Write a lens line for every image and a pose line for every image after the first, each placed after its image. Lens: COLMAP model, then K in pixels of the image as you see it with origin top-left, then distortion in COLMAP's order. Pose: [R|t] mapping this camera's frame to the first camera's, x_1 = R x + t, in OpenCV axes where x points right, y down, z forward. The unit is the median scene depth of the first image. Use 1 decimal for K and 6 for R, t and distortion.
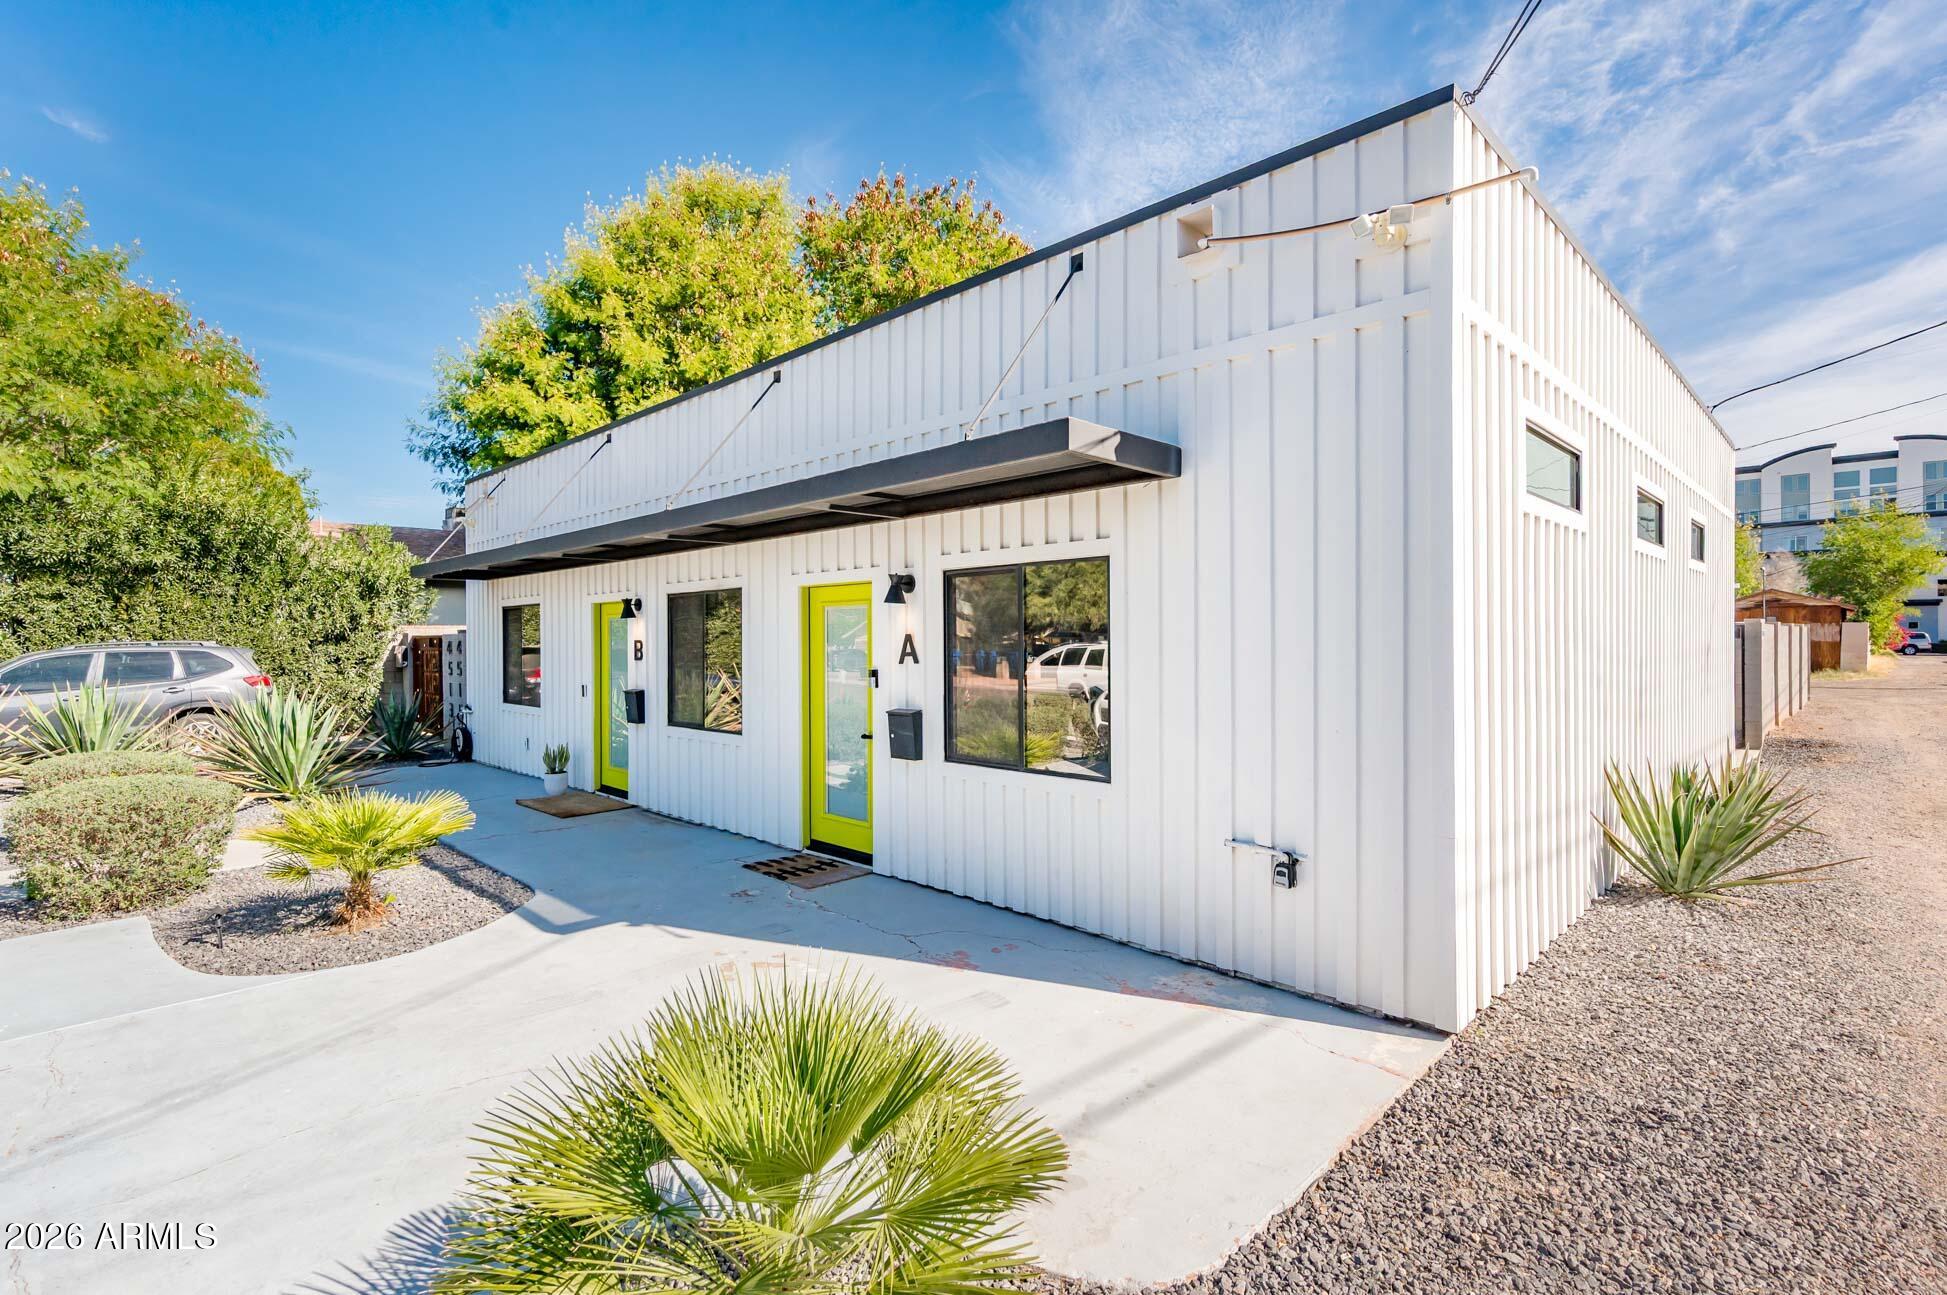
lens RADIAL K [[914.6, 0, 973.5], [0, 914.6, 647.5], [0, 0, 1]] dist [0.002699, 0.000737]
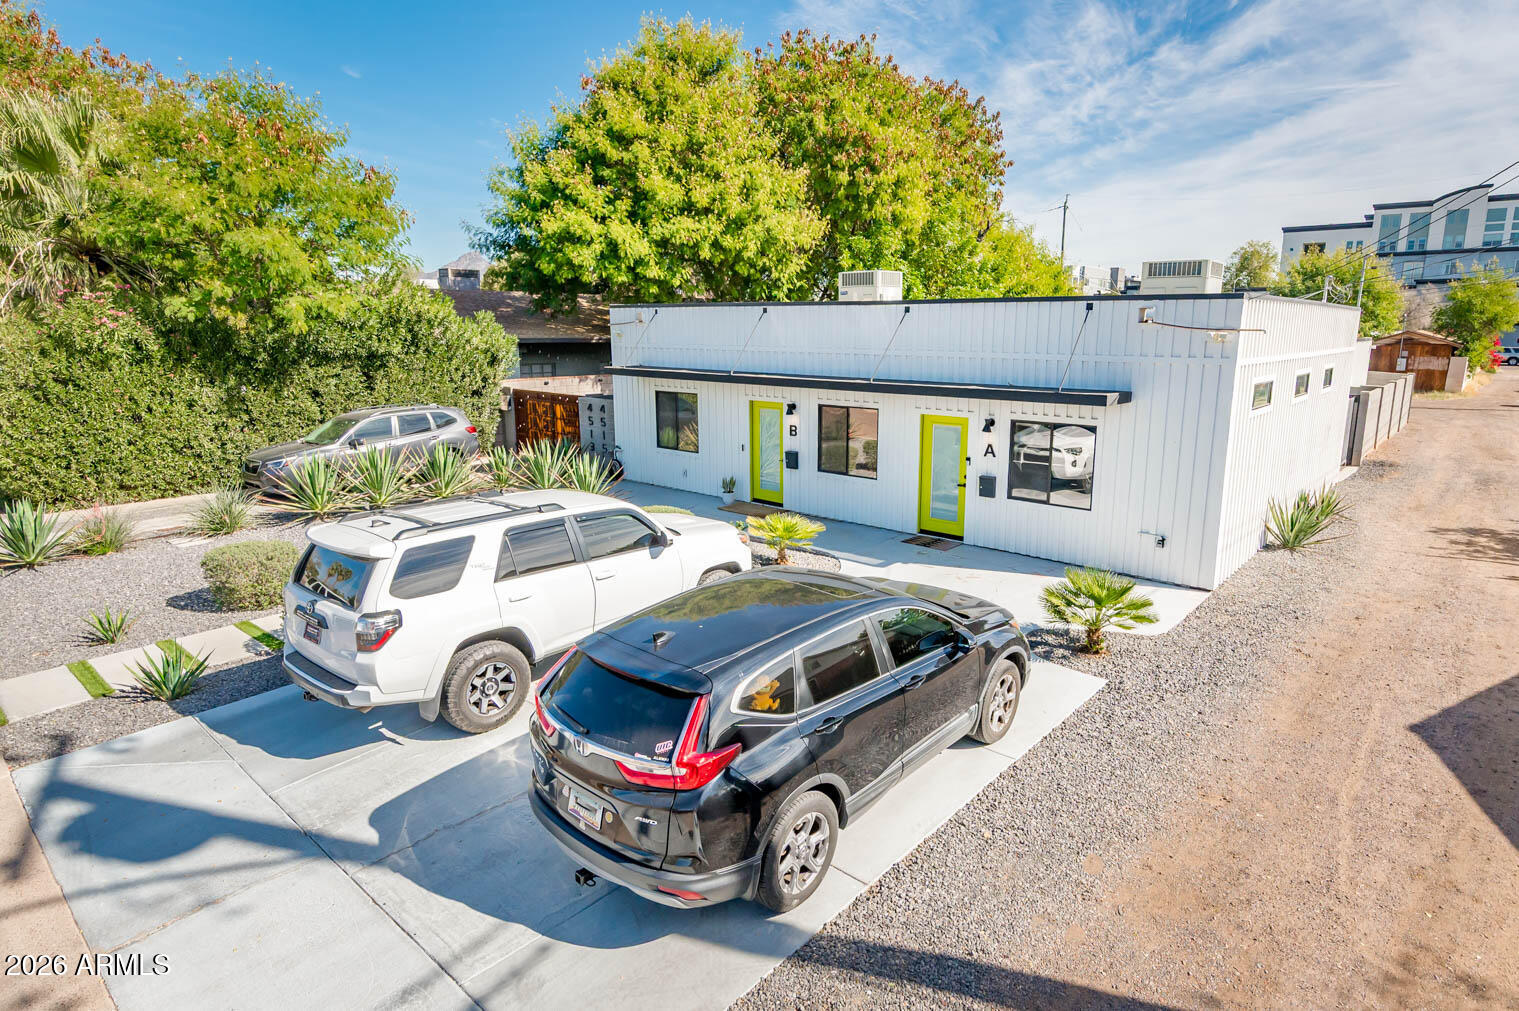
lens RADIAL K [[894.8, 0, 759.5], [0, 894.8, 505.5], [0, 0, 1]] dist [-0.003060, -0.000699]
pose [[0.997503, -0.010696, 0.069813, -0.581210], [-0.004048, 0.978184, 0.207701, -0.236180], [-0.070511, -0.207465, 0.975698, -0.861243]]
